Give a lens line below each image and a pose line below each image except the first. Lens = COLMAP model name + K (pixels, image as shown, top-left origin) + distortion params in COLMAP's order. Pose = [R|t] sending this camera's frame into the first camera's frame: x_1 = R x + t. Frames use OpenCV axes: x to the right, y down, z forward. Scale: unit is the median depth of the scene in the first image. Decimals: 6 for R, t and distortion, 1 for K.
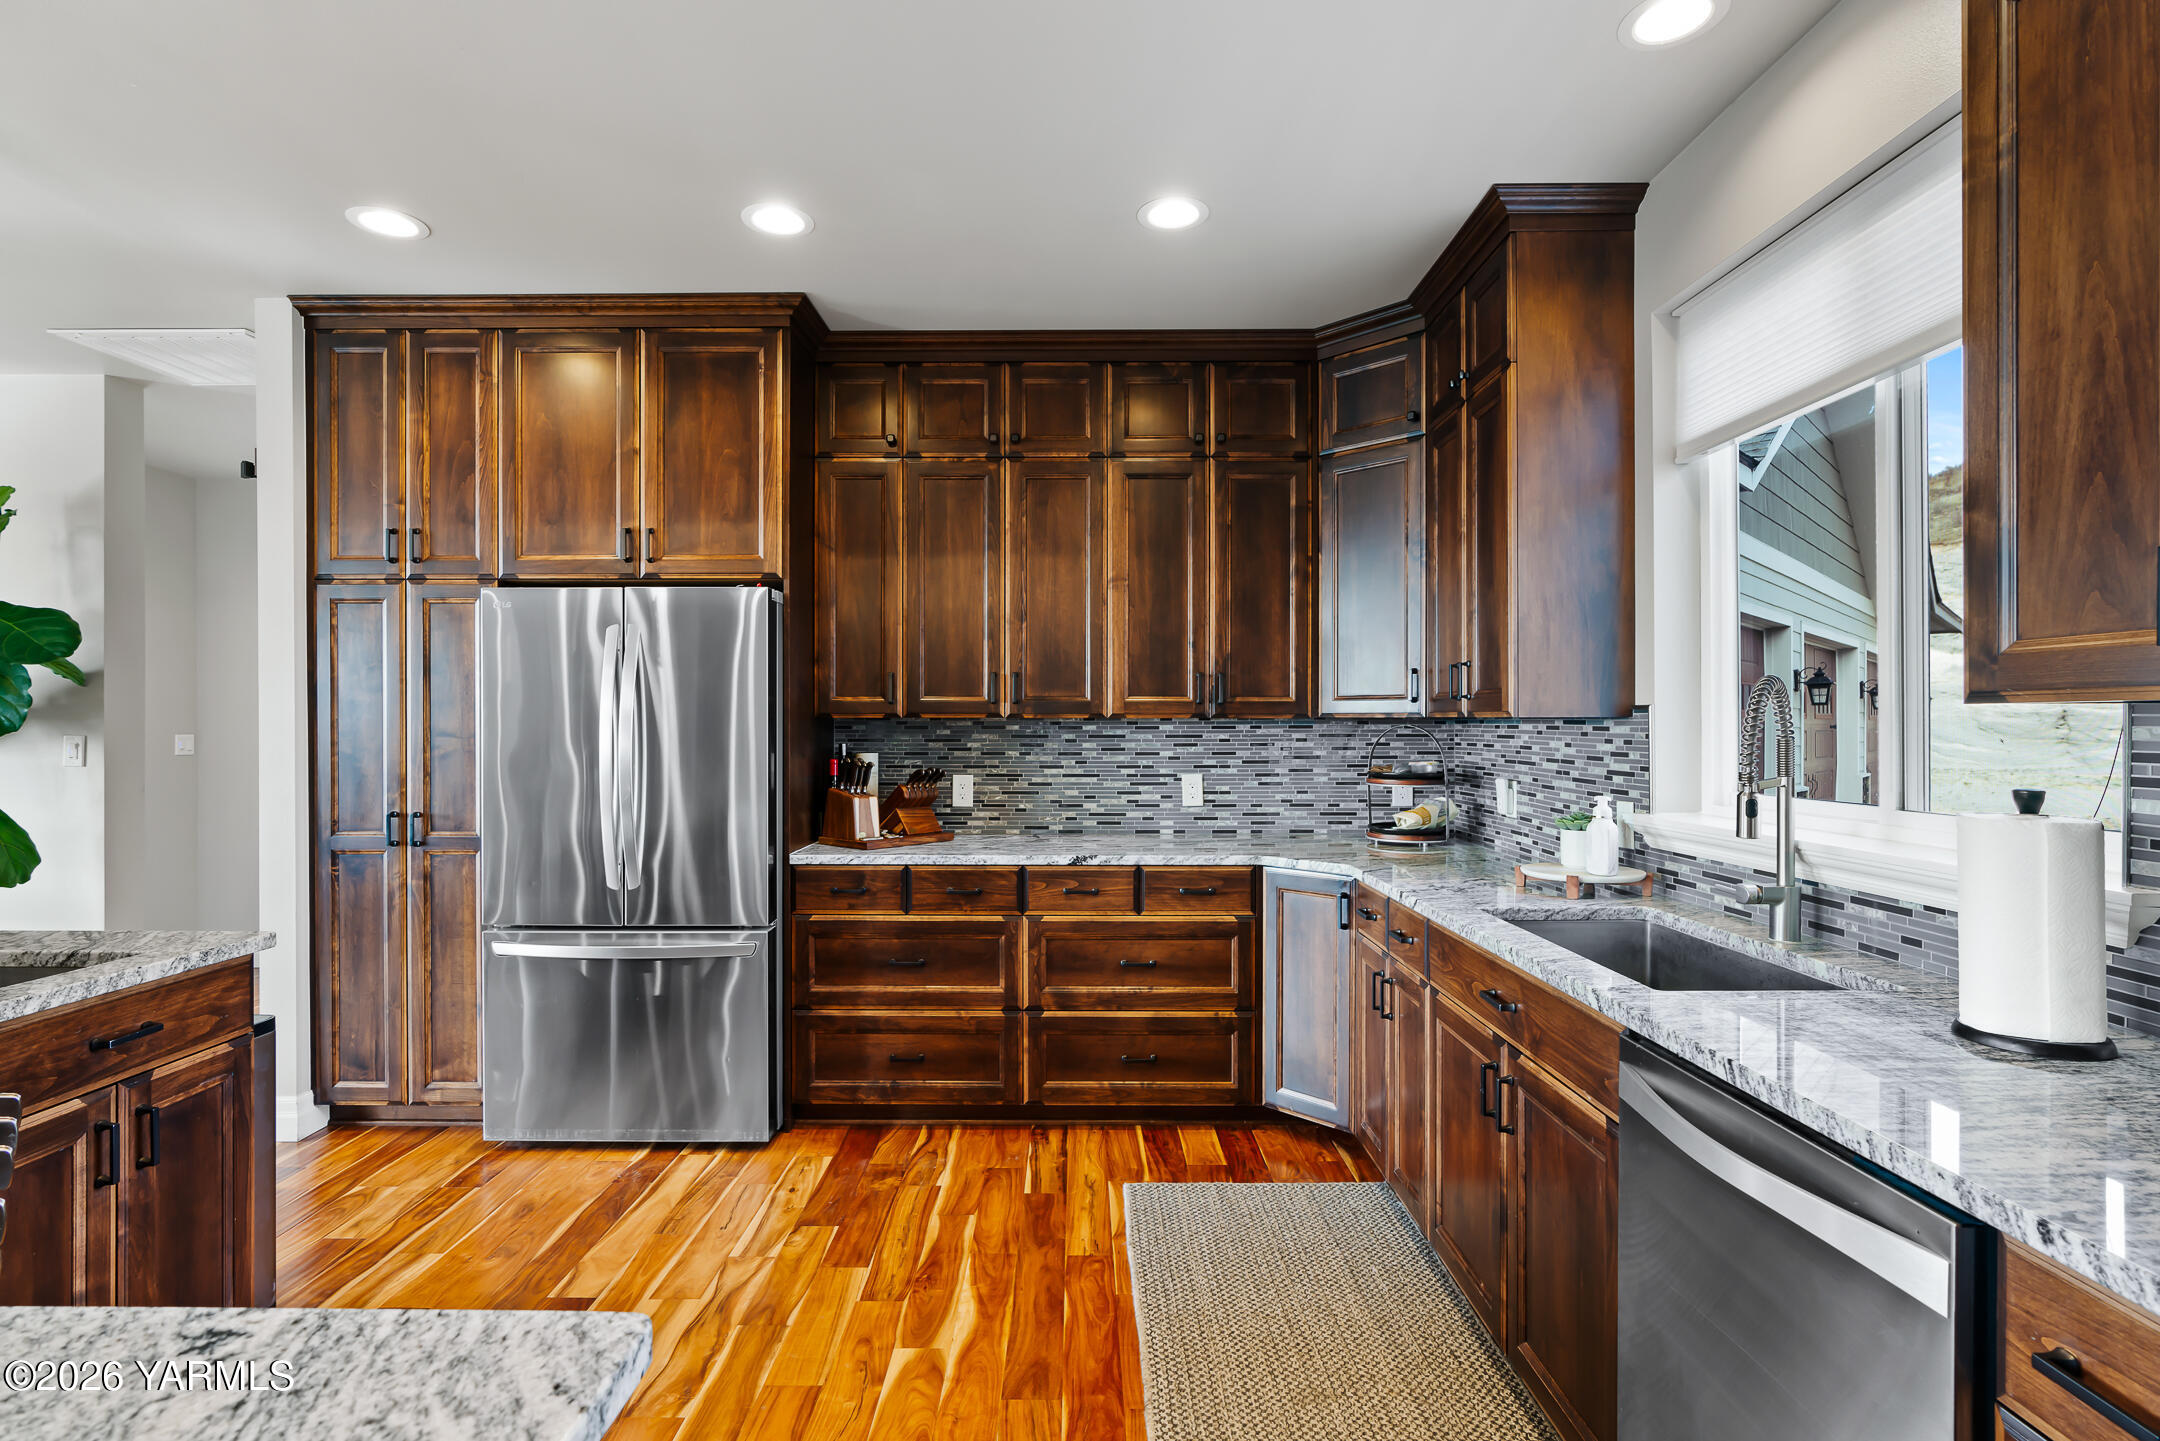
lens RADIAL K [[1031.6, 0, 1071.6], [0, 1031.6, 728.3], [0, 0, 1]] dist [-0.013148, 0.003728]
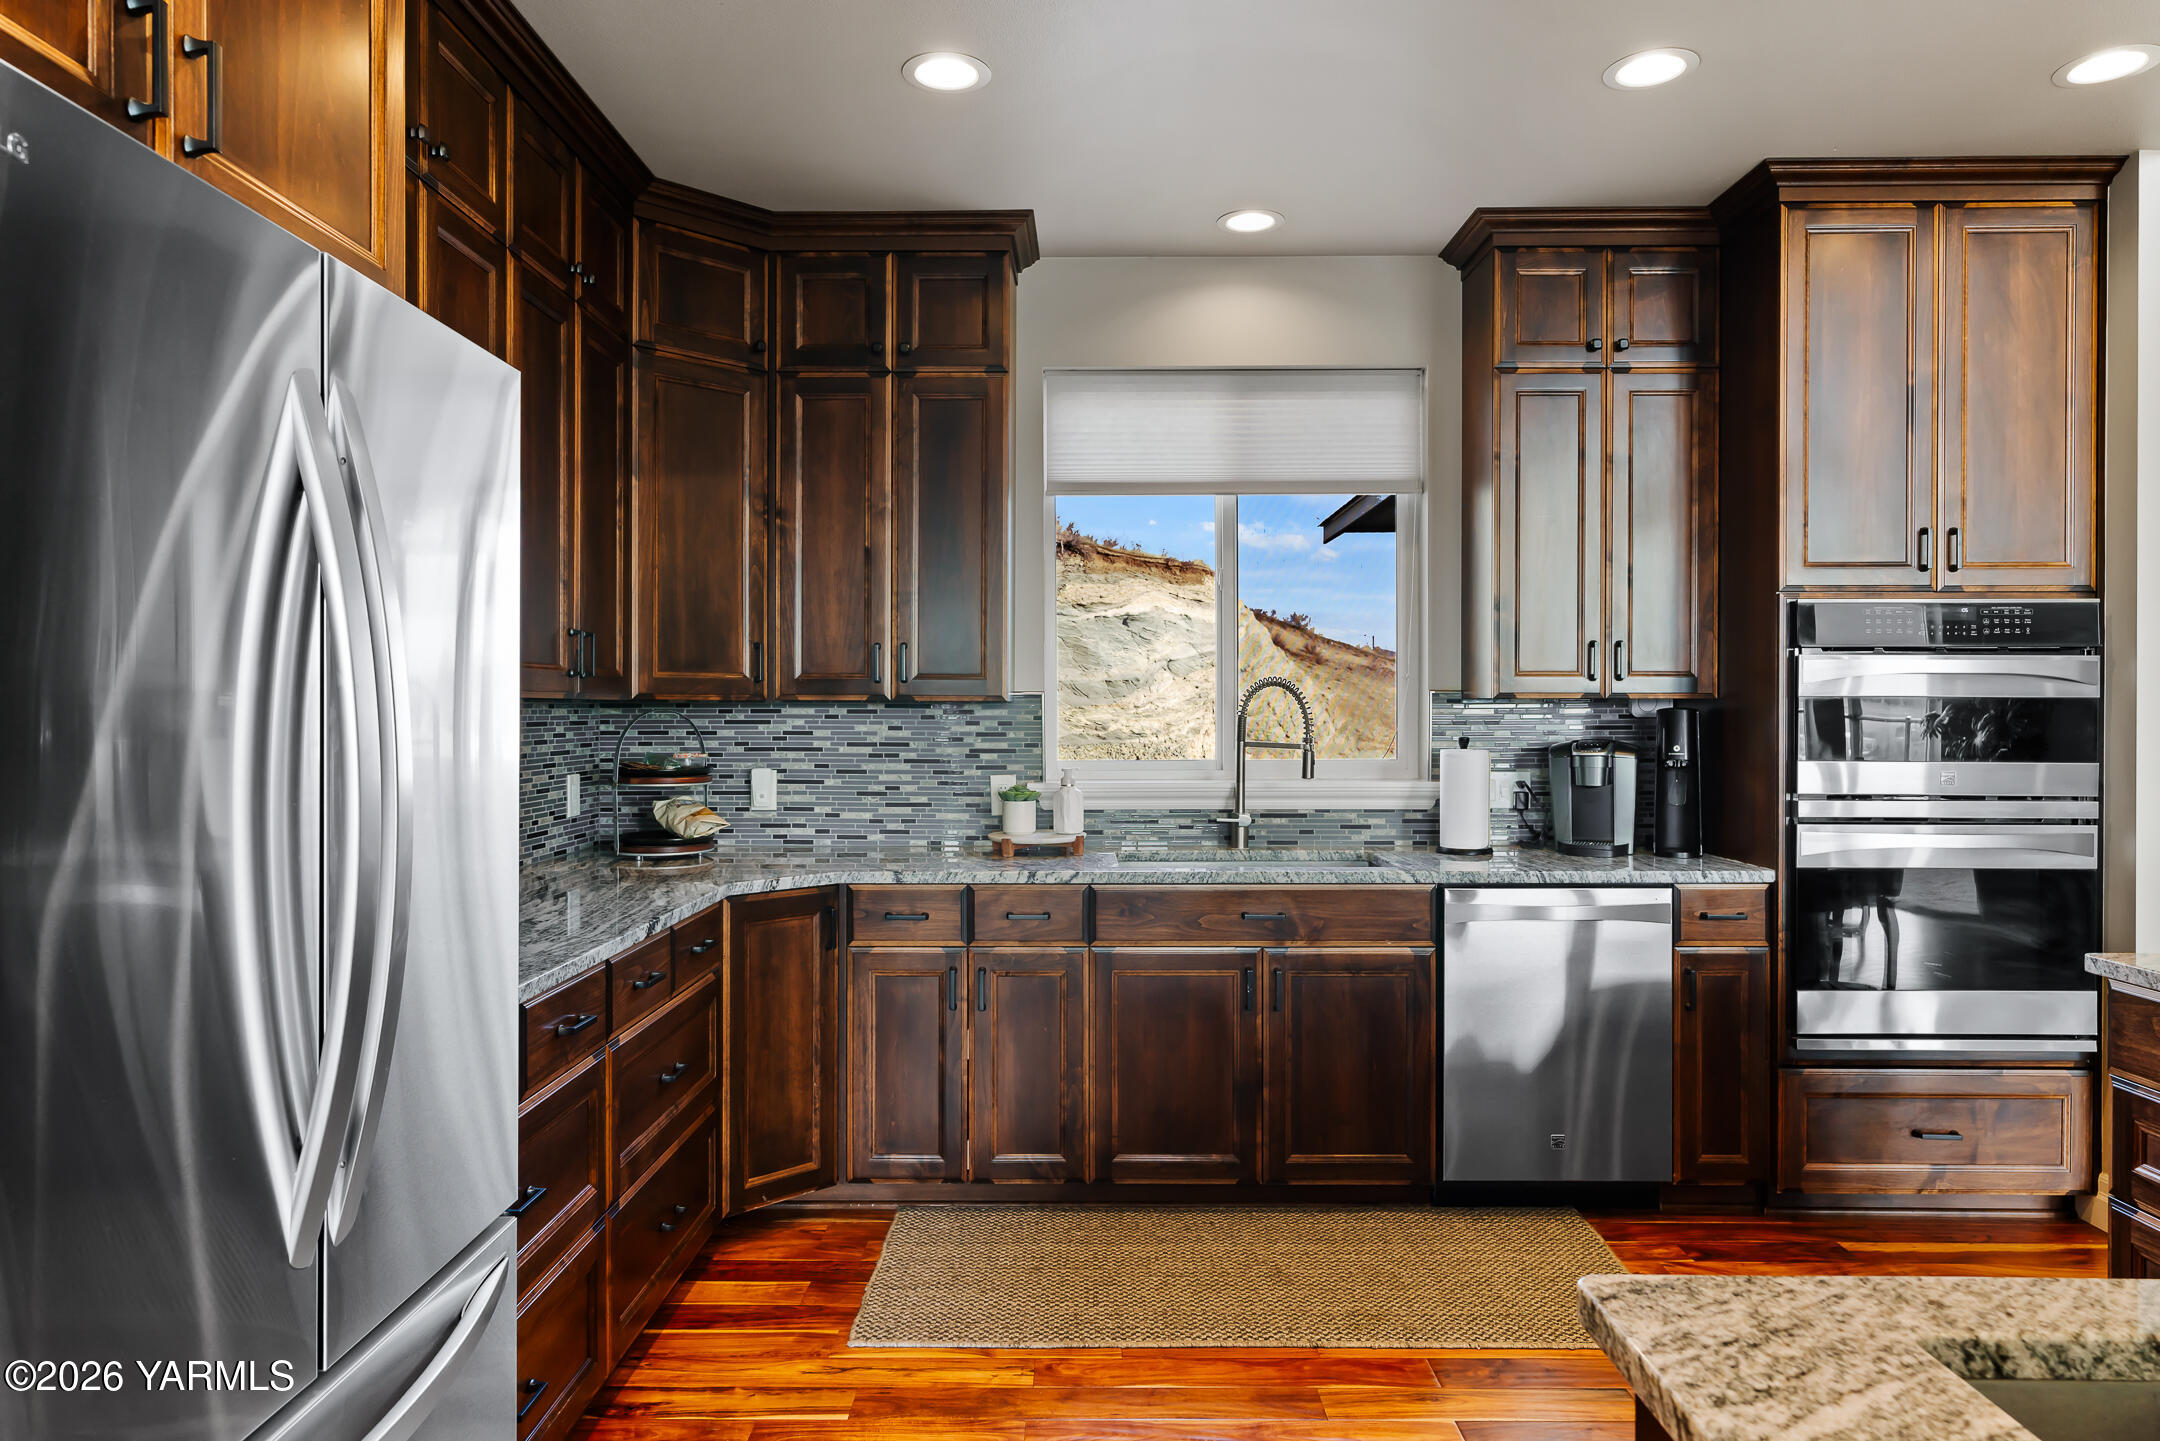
lens RADIAL K [[1357.9, 0, 1084.1], [0, 1357.9, 714.4], [0, 0, 1]] dist [0.014172, 0.002579]
pose [[0.009791, -0.006901, 0.999928, -0.799308], [0.005073, 0.999964, 0.006852, -0.004946], [-0.999939, 0.005006, 0.009826, 0.729740]]
